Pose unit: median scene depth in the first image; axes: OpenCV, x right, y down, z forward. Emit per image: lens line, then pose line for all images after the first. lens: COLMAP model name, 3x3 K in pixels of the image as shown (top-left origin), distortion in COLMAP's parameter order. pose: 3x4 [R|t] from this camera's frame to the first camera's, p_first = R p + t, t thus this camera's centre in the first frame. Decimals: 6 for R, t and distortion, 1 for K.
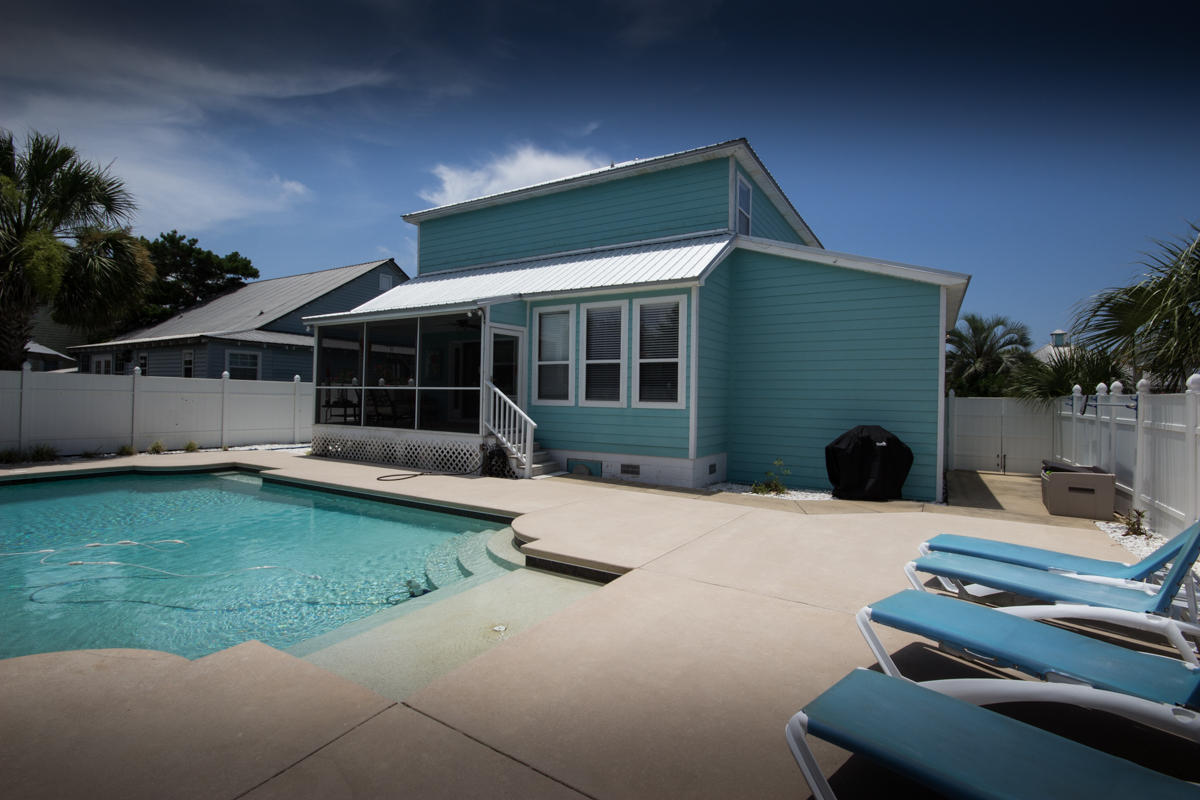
lens RADIAL K [[555.9, 0, 600.0], [0, 555.9, 400.0], [0, 0, 1]] dist [-0.002582, -0.000857]
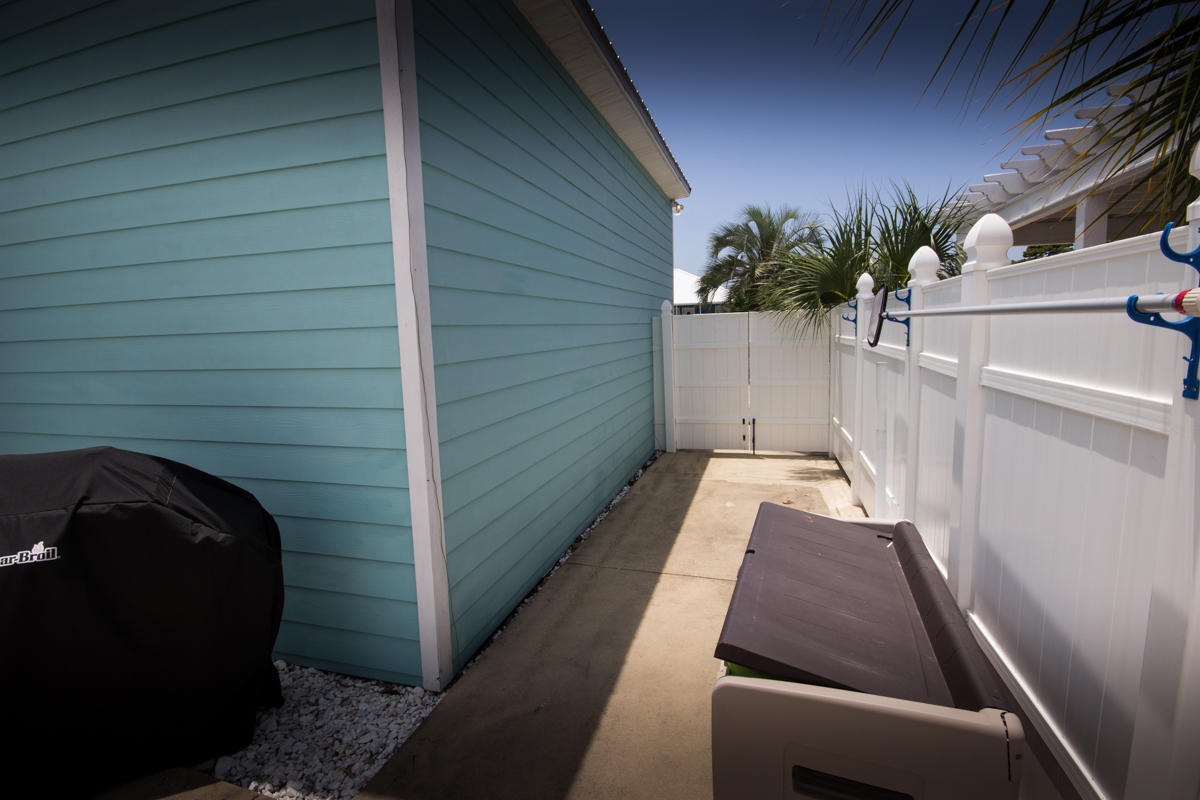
lens RADIAL K [[555.9, 0, 600.0], [0, 555.9, 400.0], [0, 0, 1]] dist [-0.002582, -0.000857]
pose [[0.967038, -0.078443, 0.242249, 0.552739], [0.049386, 0.991080, 0.123778, 0.007279], [-0.249798, -0.107735, 0.962286, 0.630225]]
